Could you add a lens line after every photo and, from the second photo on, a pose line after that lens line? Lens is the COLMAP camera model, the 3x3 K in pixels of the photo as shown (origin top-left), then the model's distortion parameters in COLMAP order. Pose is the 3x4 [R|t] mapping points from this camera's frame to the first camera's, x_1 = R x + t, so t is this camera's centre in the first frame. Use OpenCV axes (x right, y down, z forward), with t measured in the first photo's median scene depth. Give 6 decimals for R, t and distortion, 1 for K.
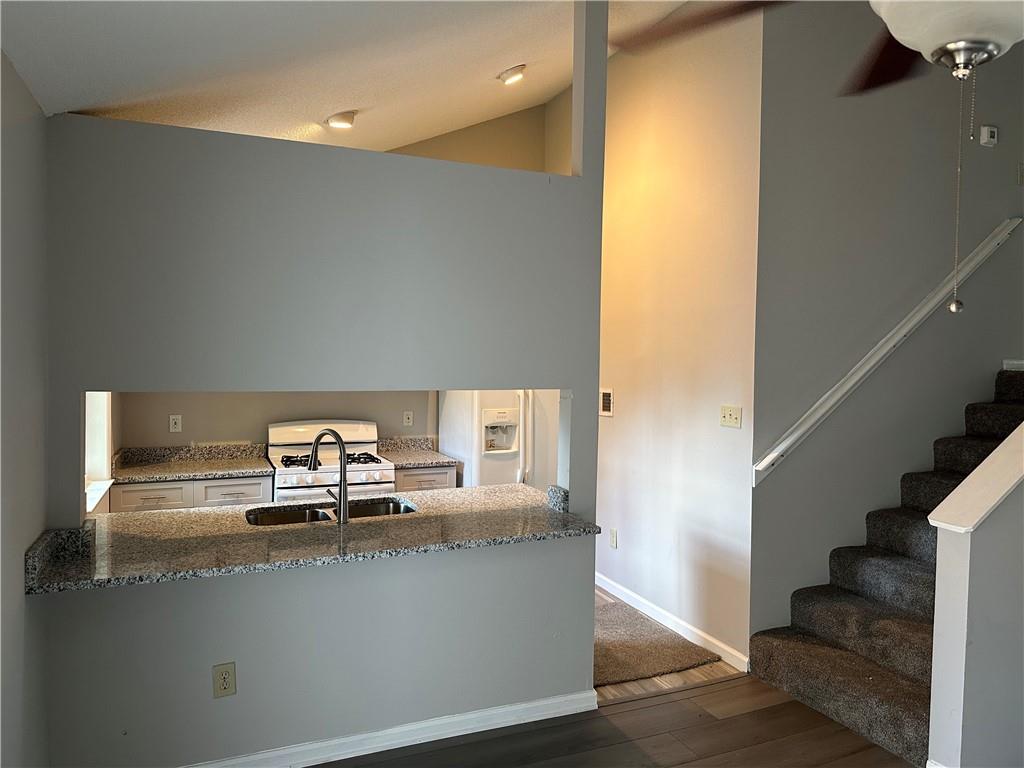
lens RADIAL K [[700.6, 0, 512.0], [0, 700.6, 384.0], [0, 0, 1]] dist [0.001549, -0.000849]
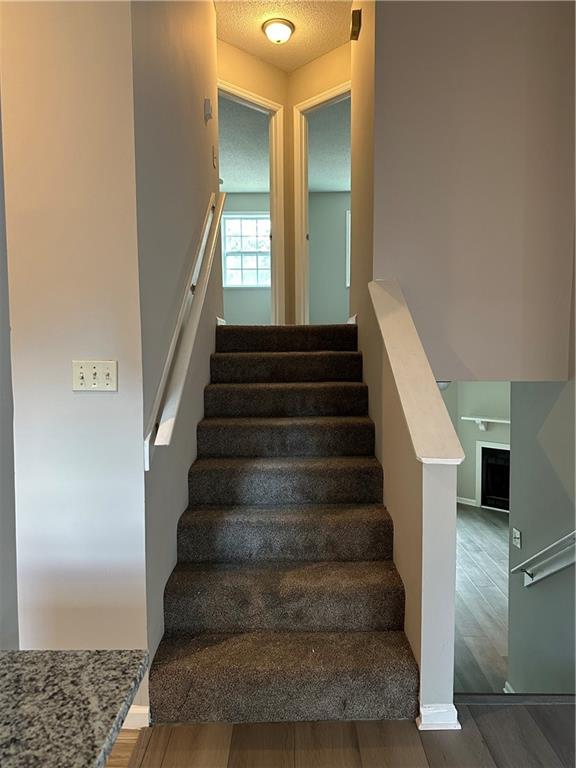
lens RADIAL K [[525.4, 0, 288.0], [0, 525.4, 384.0], [0, 0, 1]] dist [0.001549, -0.000849]
pose [[0.393606, -0.073588, 0.916329, -0.082782], [0.036552, 0.997255, 0.064386, 0.031661], [-0.918552, 0.008151, 0.395215, 0.686470]]
